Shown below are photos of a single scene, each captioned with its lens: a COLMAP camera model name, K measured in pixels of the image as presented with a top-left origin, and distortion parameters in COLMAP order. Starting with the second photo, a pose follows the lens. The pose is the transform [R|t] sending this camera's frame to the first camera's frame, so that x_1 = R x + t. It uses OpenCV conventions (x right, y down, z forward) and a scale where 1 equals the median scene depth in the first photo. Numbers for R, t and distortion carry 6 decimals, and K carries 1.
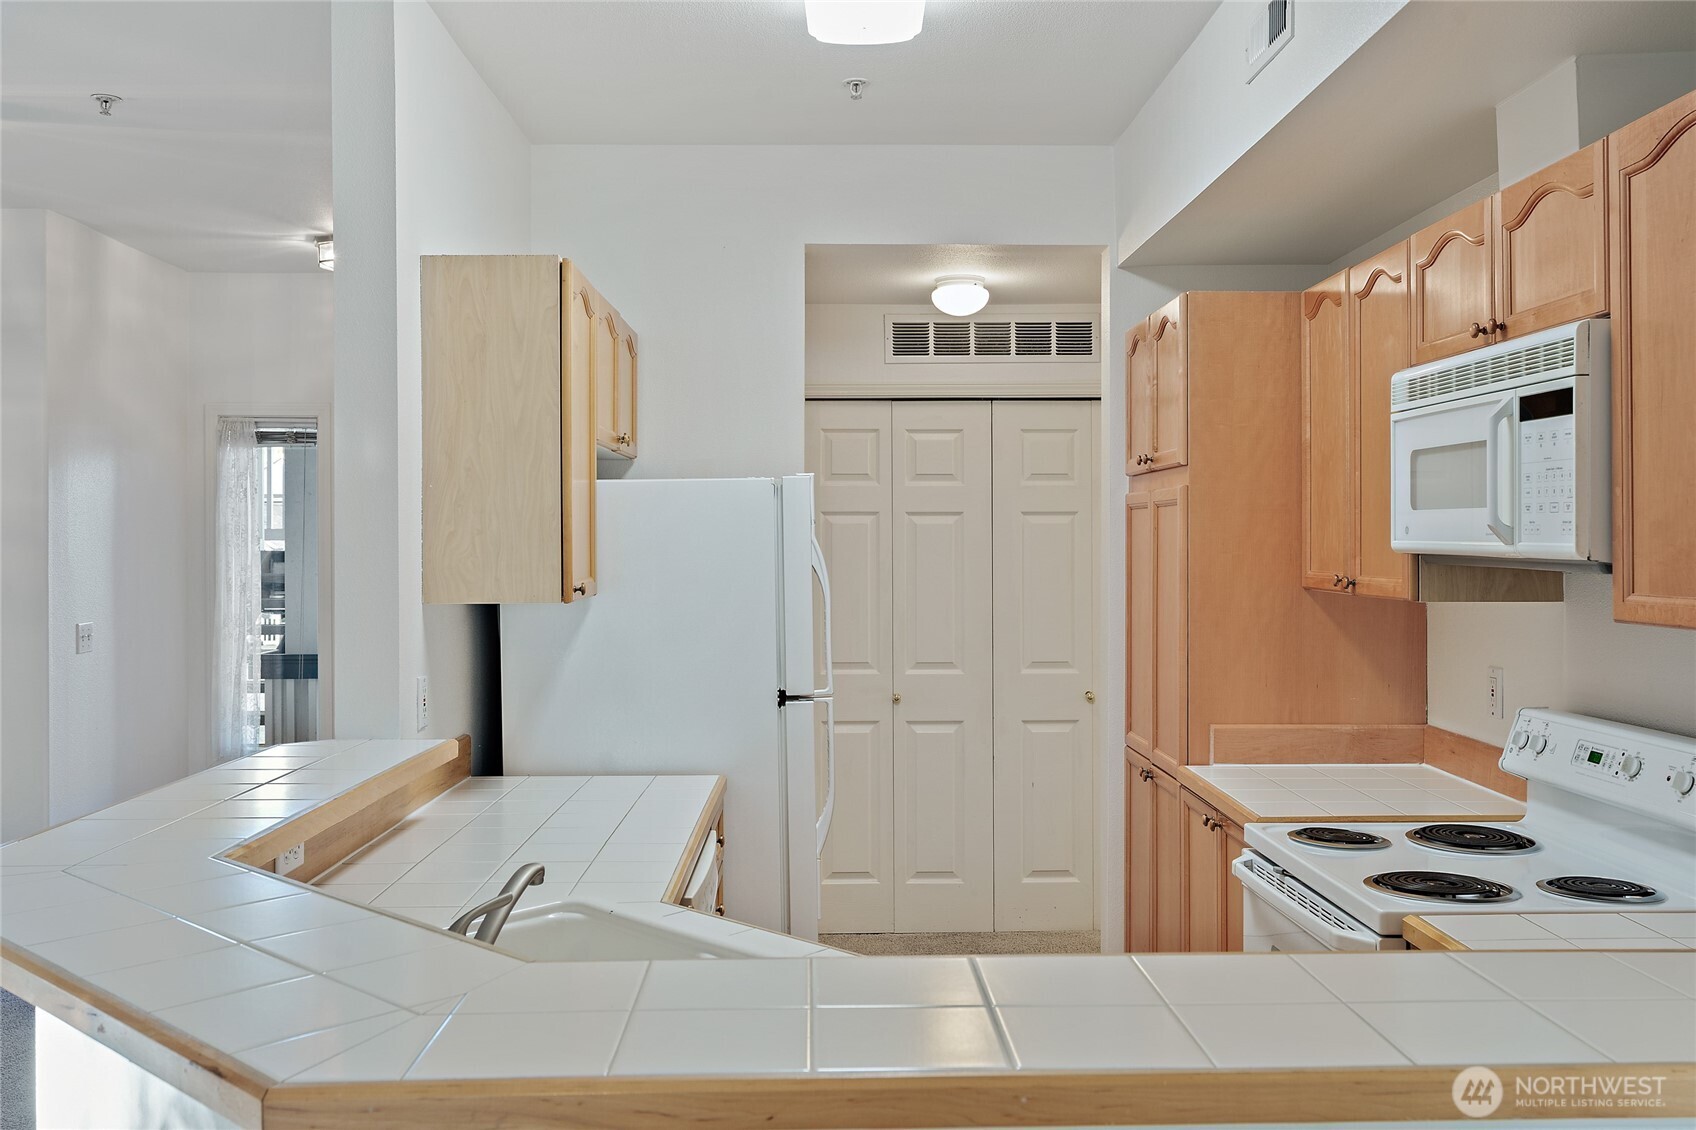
lens RADIAL K [[1470.5, 0, 858.3], [0, 1470.5, 544.3], [0, 0, 1]] dist [0.003076, -0.001308]
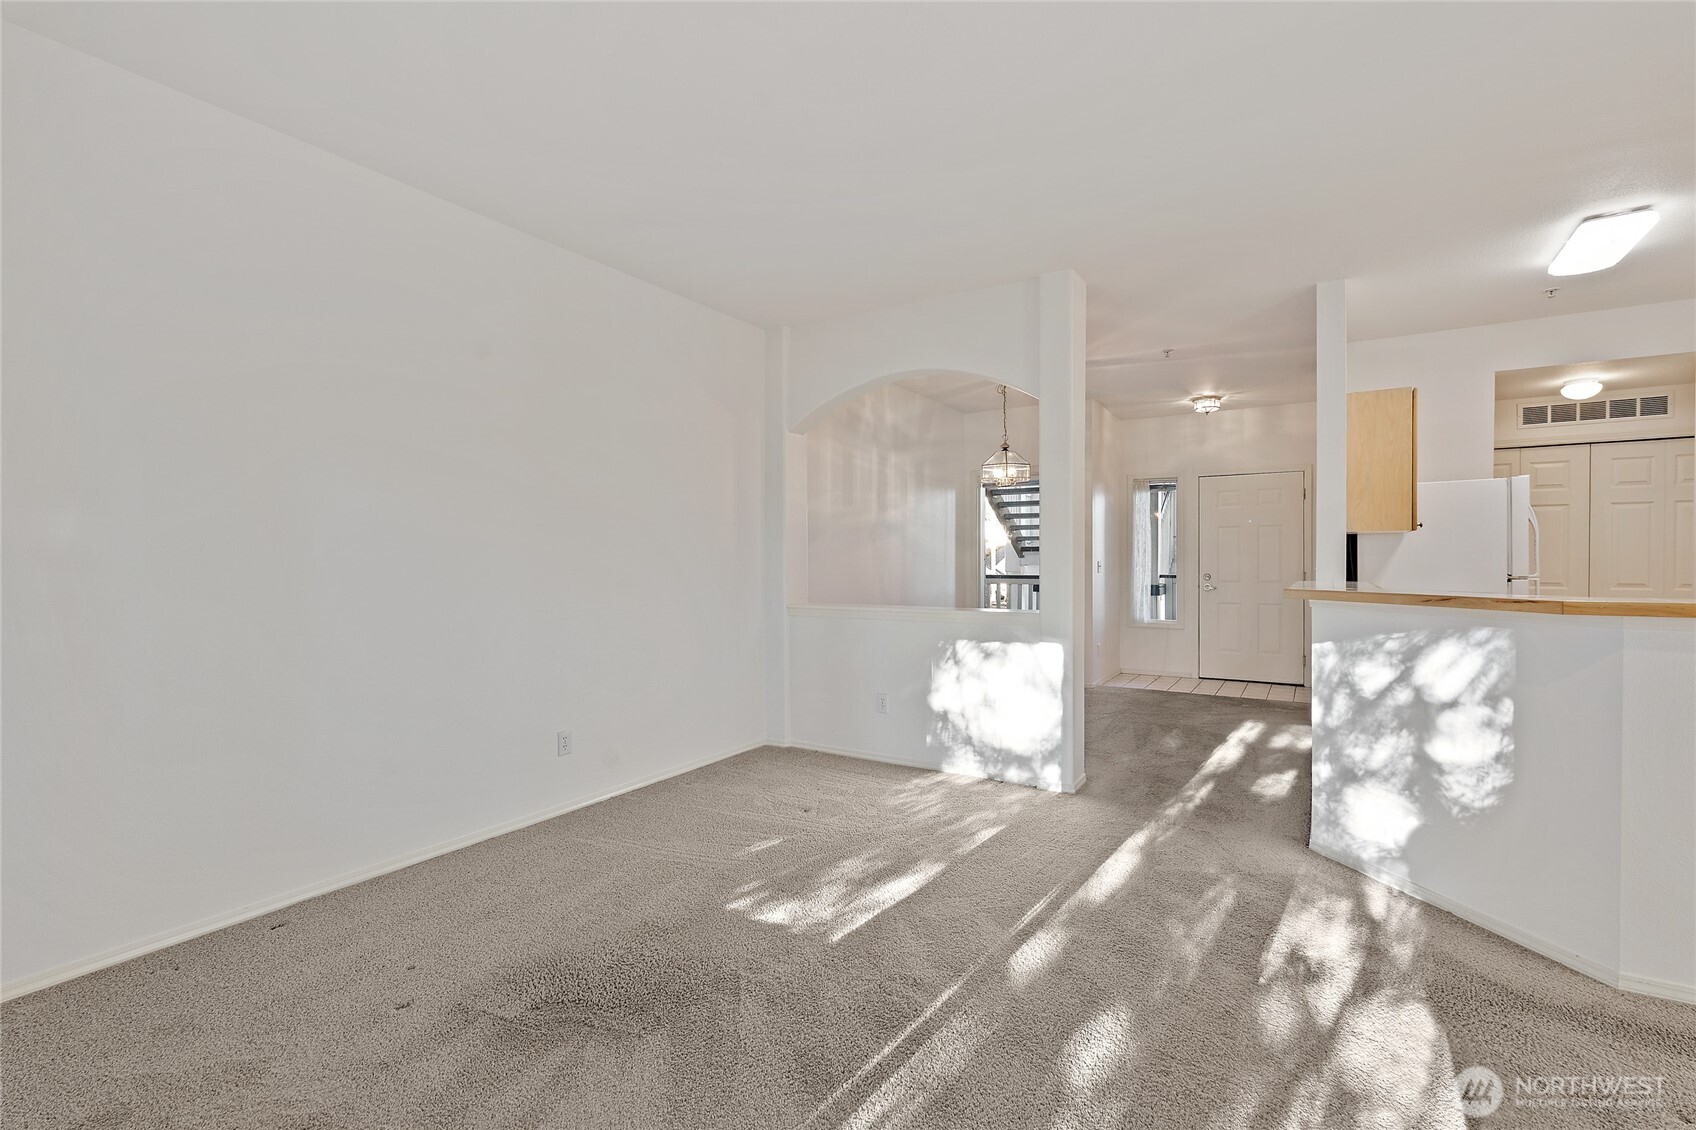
lens RADIAL K [[748.1, 0, 857.3], [0, 748.1, 568.2], [0, 0, 1]] dist [-0.000776, -0.000558]
pose [[0.836994, 0.009171, -0.547136, -0.254139], [-0.002989, 0.999921, 0.012188, 0.077869], [0.547205, -0.008566, 0.836955, -0.465002]]
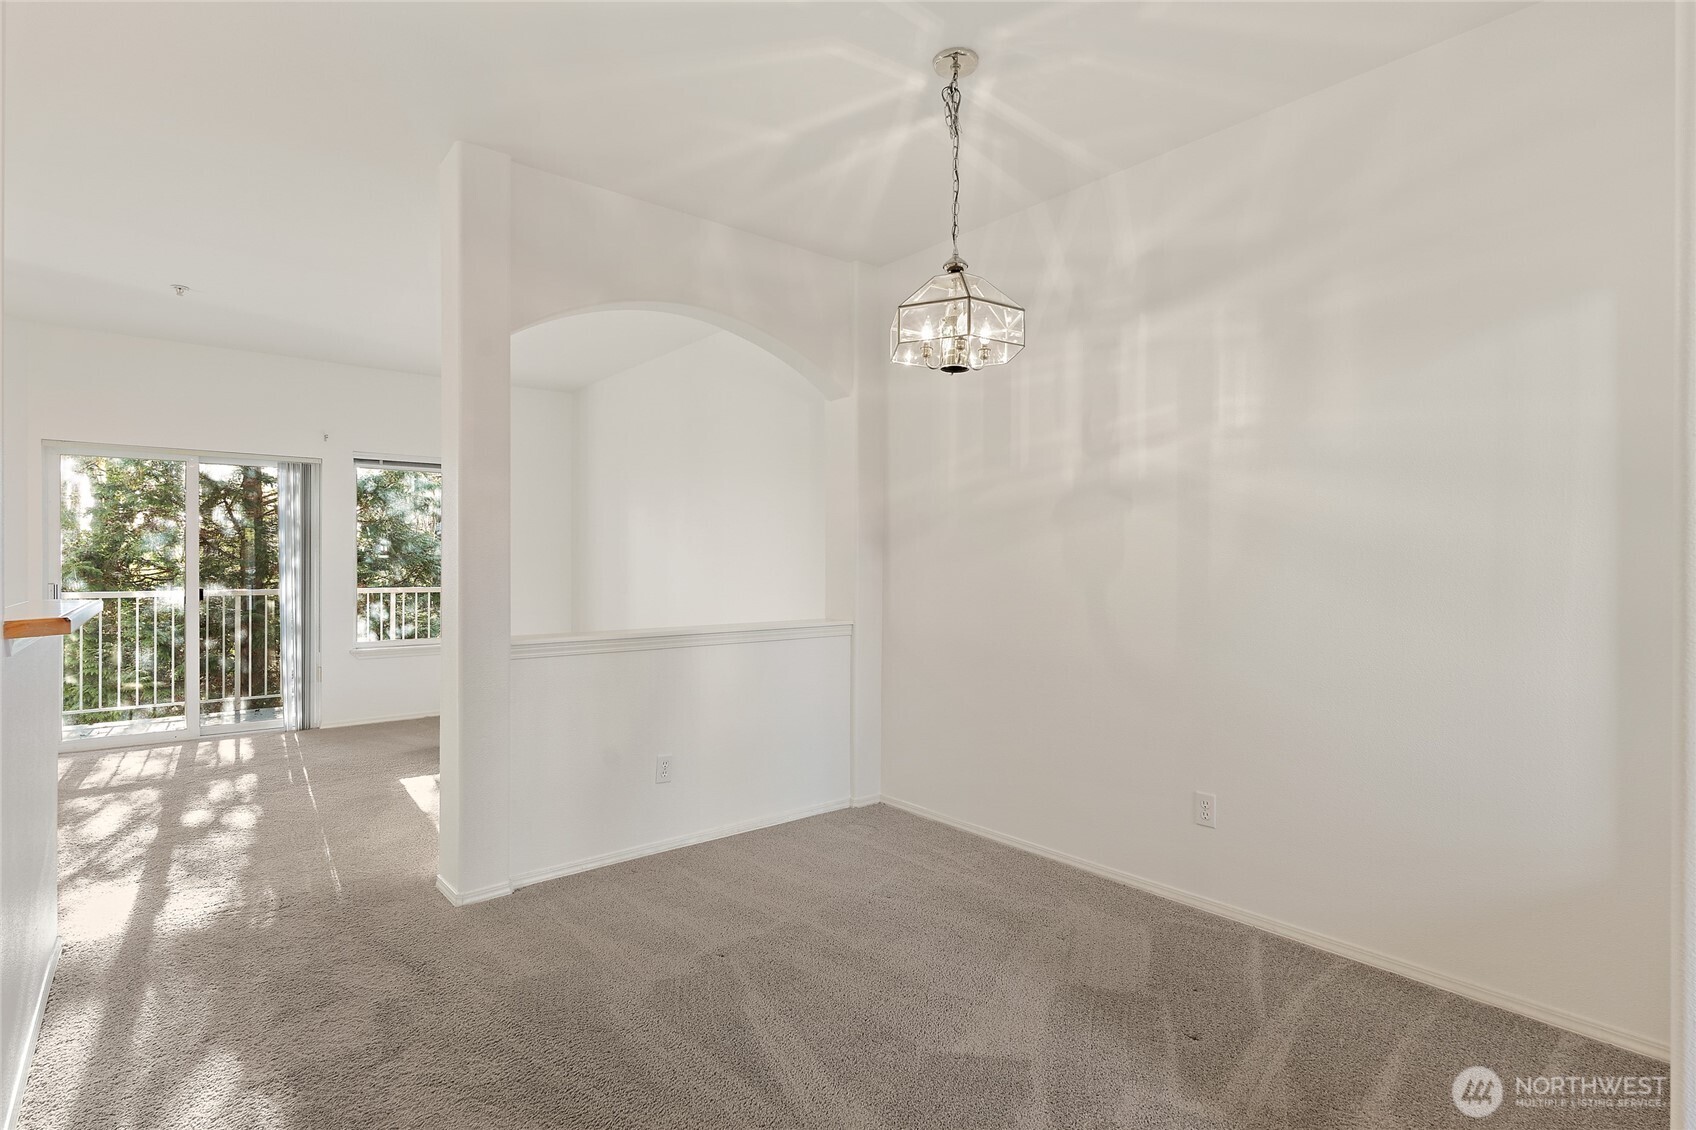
lens RADIAL K [[857.5, 0, 858.7], [0, 857.5, 569.4], [0, 0, 1]] dist [-0.006949, -0.004318]
pose [[-0.786914, 0.004324, -0.617048, -0.369328], [-0.000796, 0.999968, 0.008023, 0.079205], [0.617063, 0.006804, -0.786885, 1.498991]]
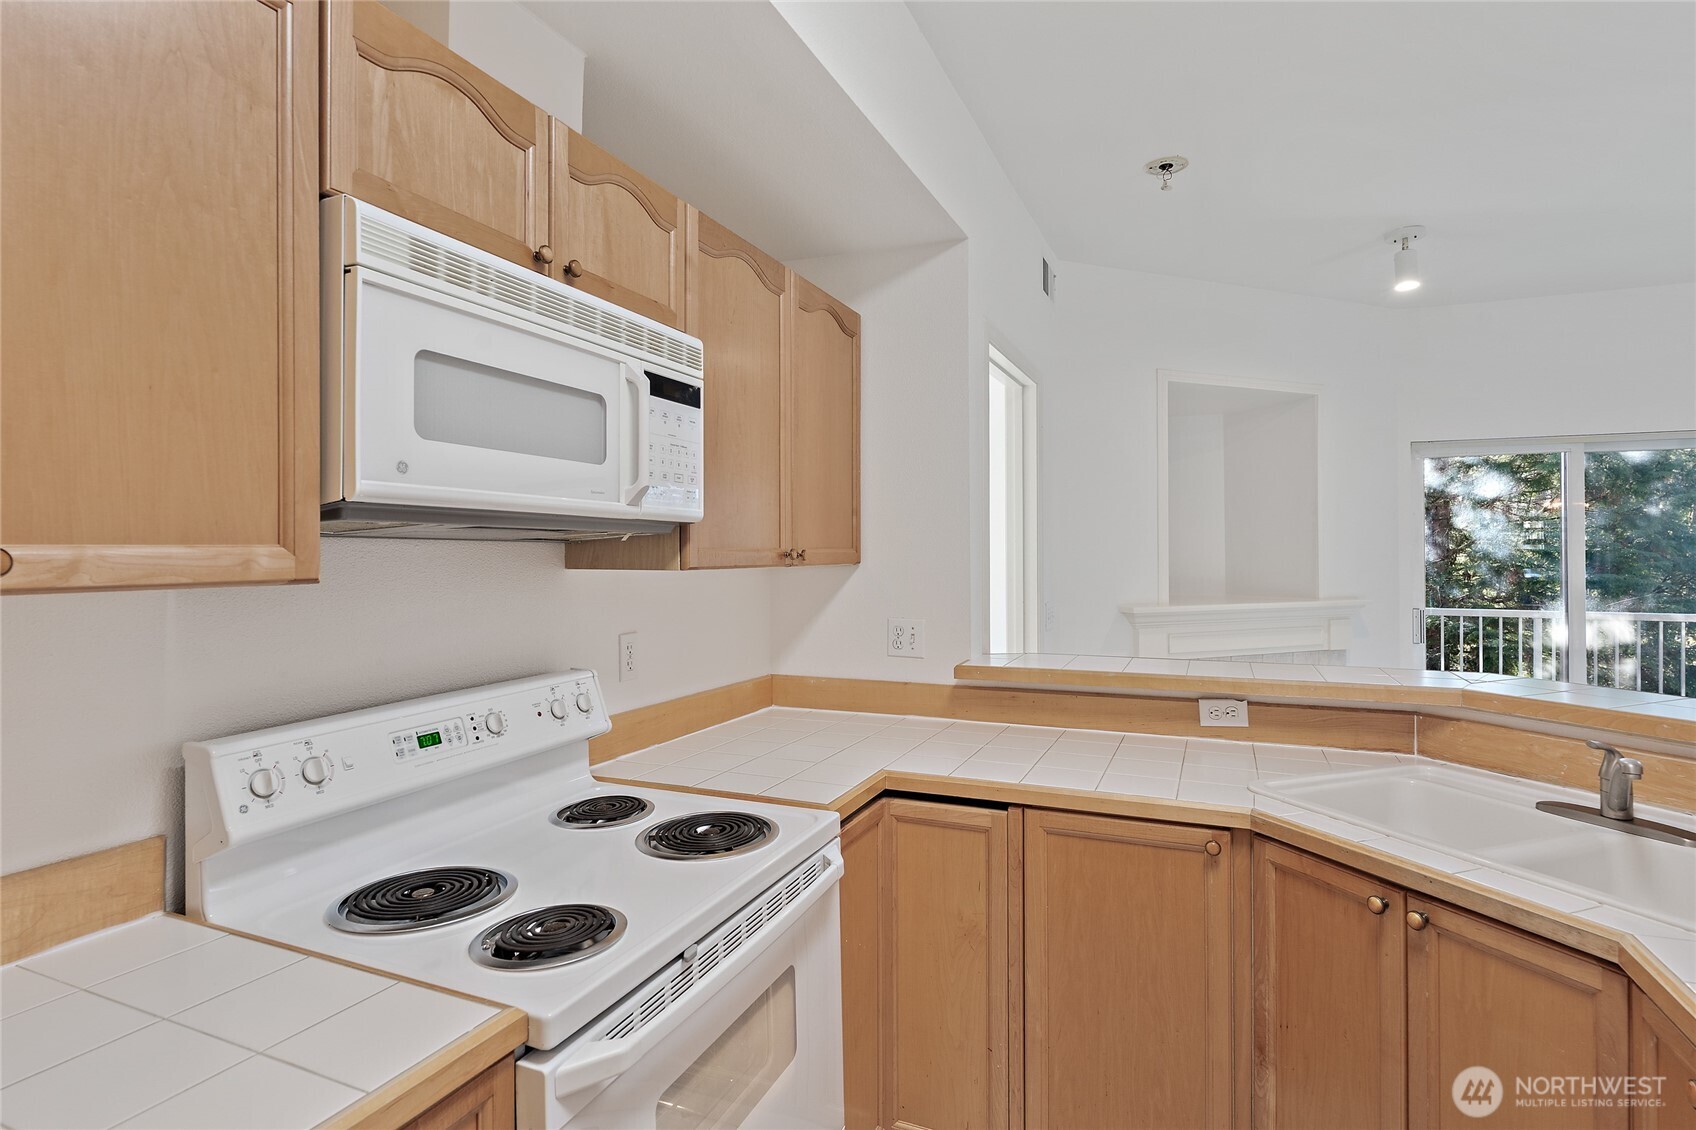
lens RADIAL K [[857.5, 0, 833.4], [0, 857.5, 547.1], [0, 0, 1]] dist [-0.006949, -0.004318]
pose [[-0.901251, 0.008541, 0.433214, 0.035324], [0.007842, 0.999963, -0.003400, 0.022118], [-0.433227, 0.000333, -0.901285, 1.002810]]
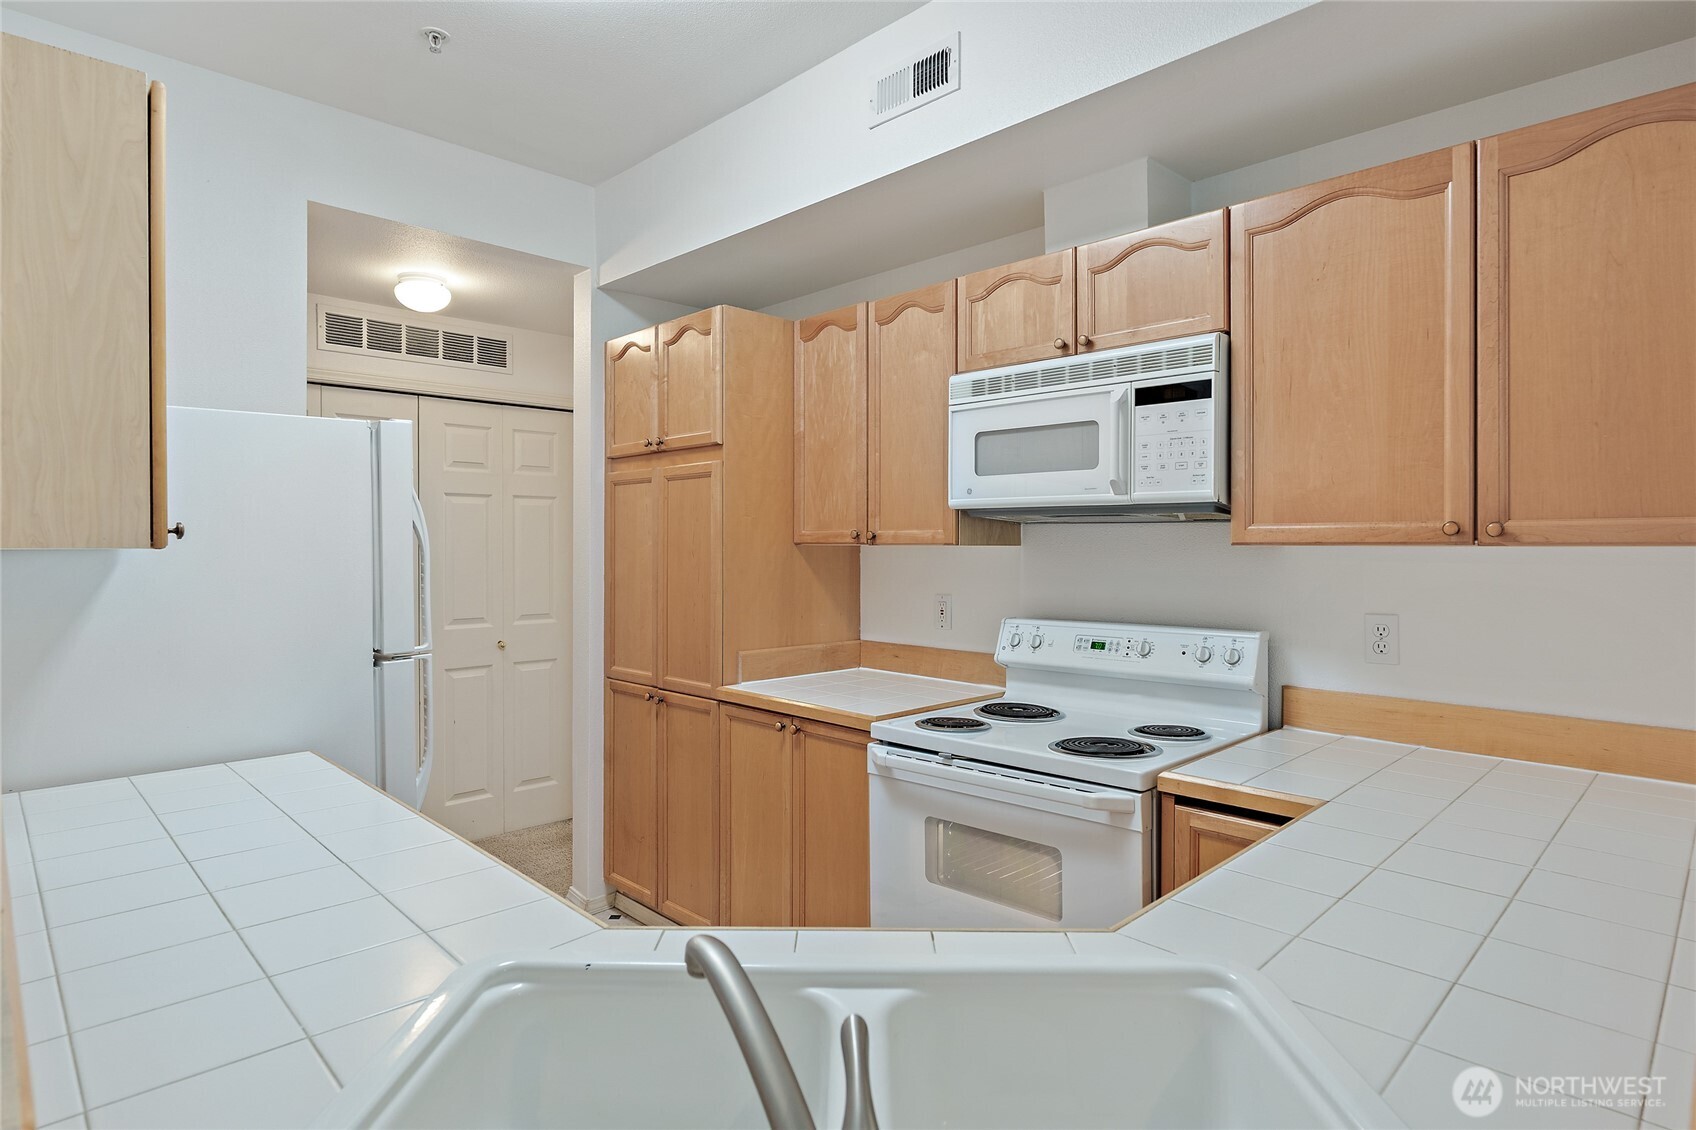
lens RADIAL K [[900.6, 0, 852.2], [0, 900.6, 552.2], [0, 0, 1]] dist [-0.003543, 0.001300]
pose [[0.727777, -0.002244, 0.685810, -0.221588], [0.000012, 0.999995, 0.003259, 0.035064], [-0.685814, -0.002364, 0.727773, 0.374383]]
